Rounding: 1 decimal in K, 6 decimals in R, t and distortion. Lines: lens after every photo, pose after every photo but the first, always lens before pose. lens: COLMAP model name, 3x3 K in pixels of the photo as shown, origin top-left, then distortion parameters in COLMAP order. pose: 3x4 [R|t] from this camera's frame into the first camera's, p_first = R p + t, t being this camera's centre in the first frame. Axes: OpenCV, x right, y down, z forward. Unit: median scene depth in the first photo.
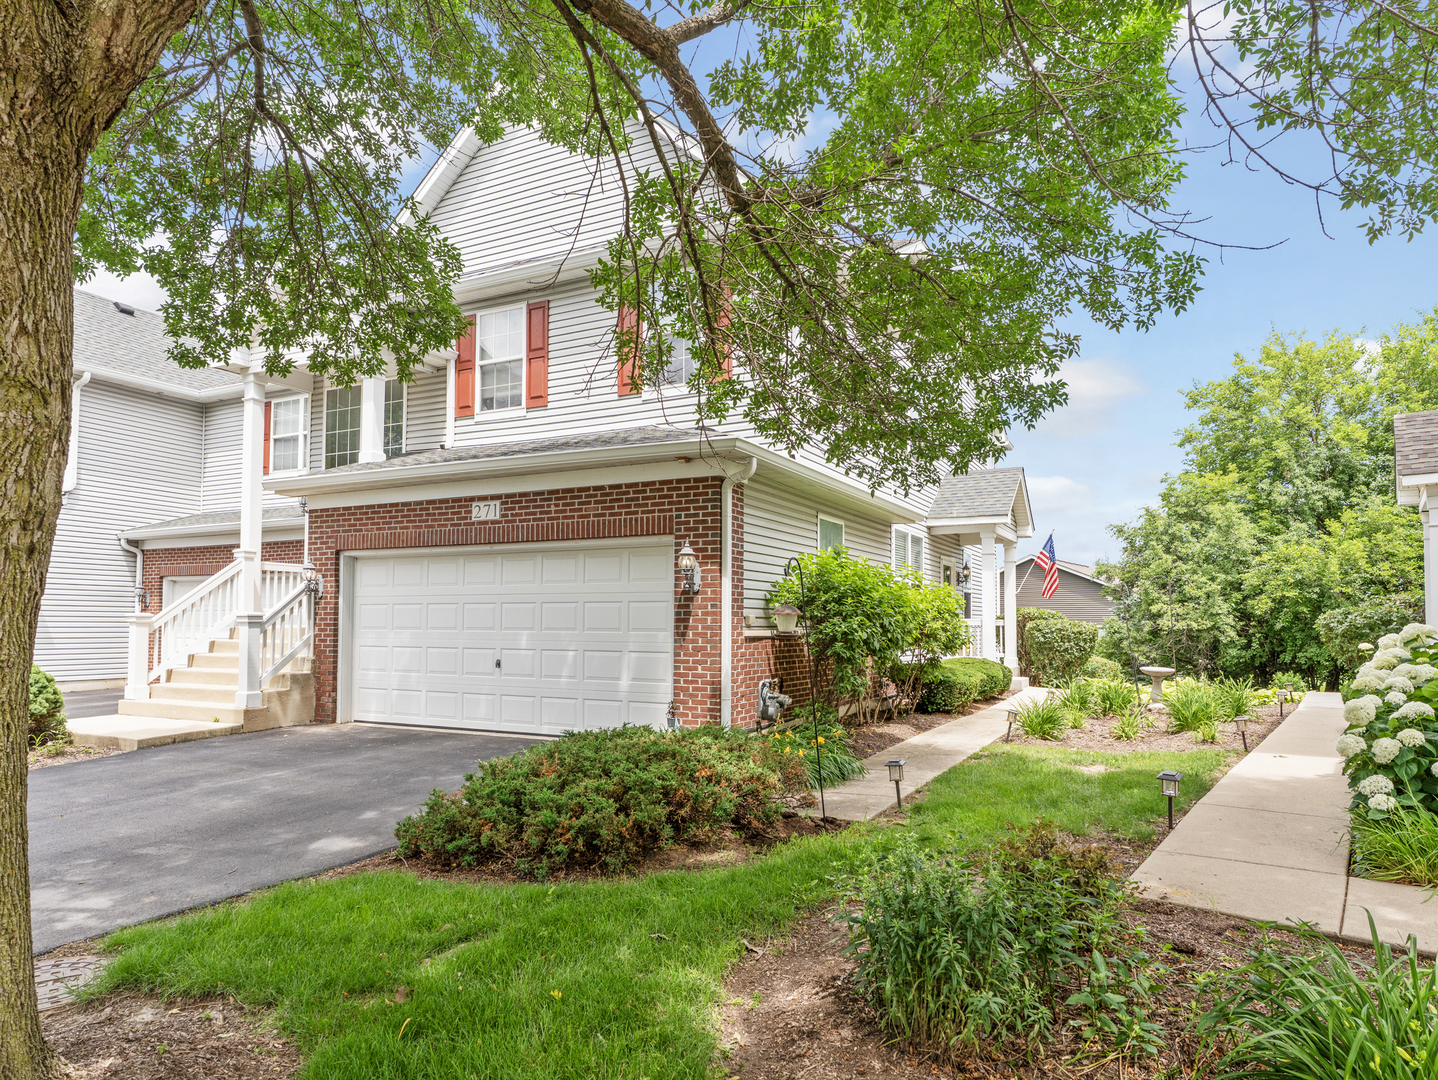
lens RADIAL K [[900.8, 0, 718.4], [0, 900.8, 546.7], [0, 0, 1]] dist [0.002459, 0.000800]
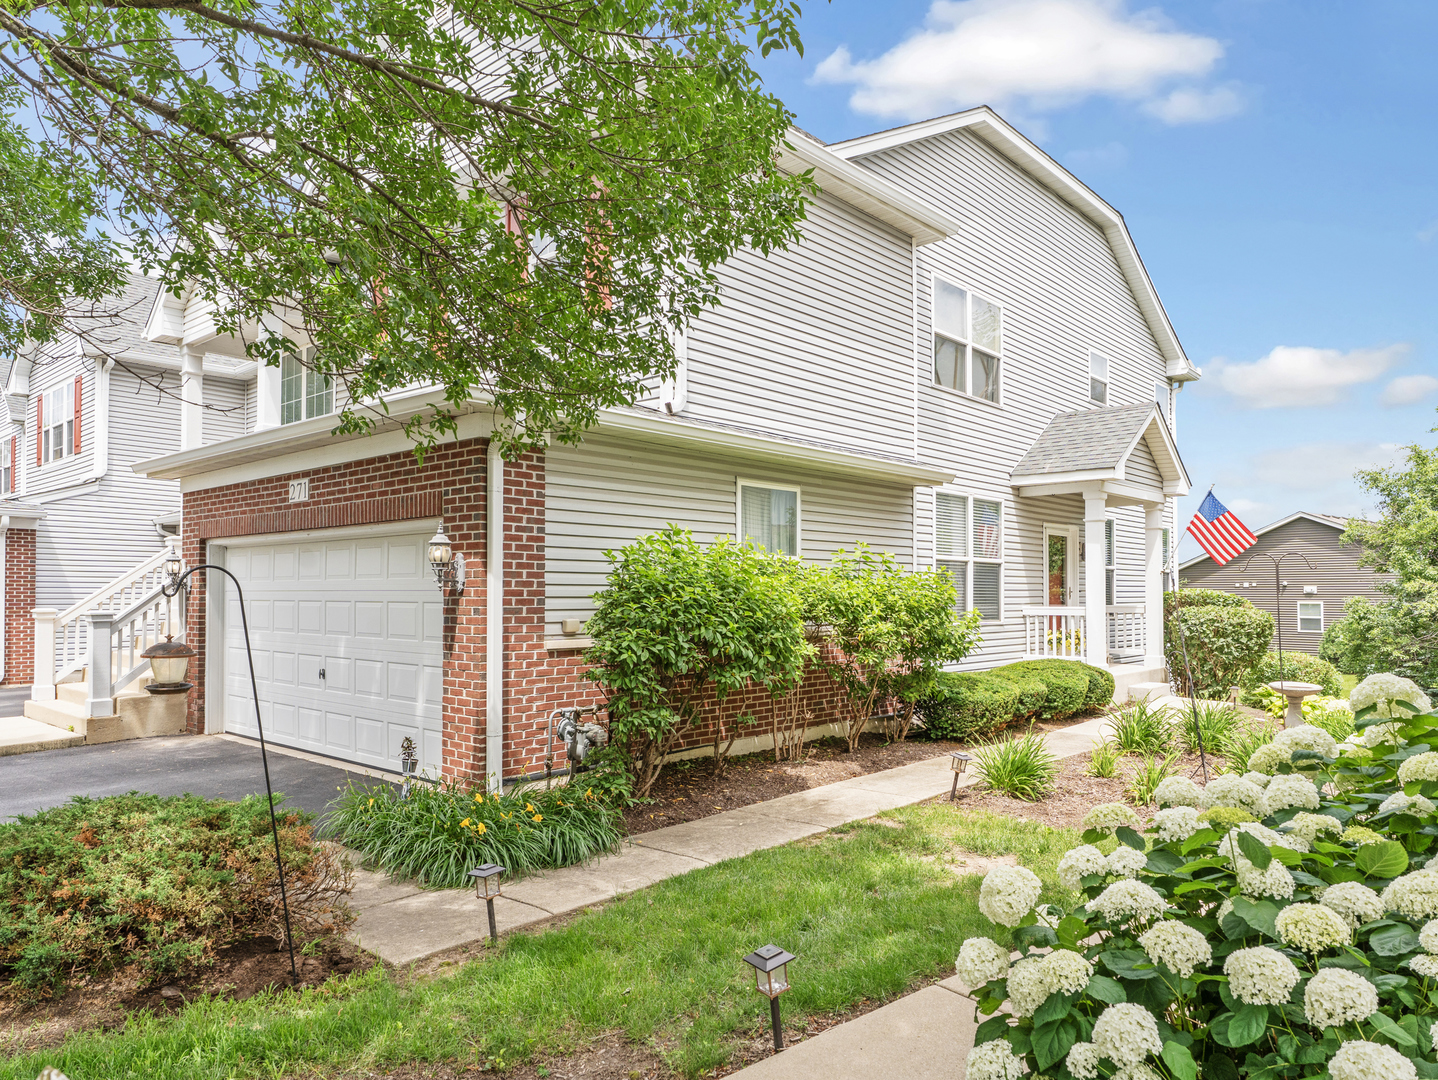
lens RADIAL K [[966.1, 0, 718.6], [0, 966.1, 541.1], [0, 0, 1]] dist [0.006760, 0.000242]
pose [[0.966158, -0.016435, -0.257426, 0.332022], [0.024554, 0.999296, 0.028356, -0.008868], [0.256779, -0.033717, 0.965882, 0.229555]]
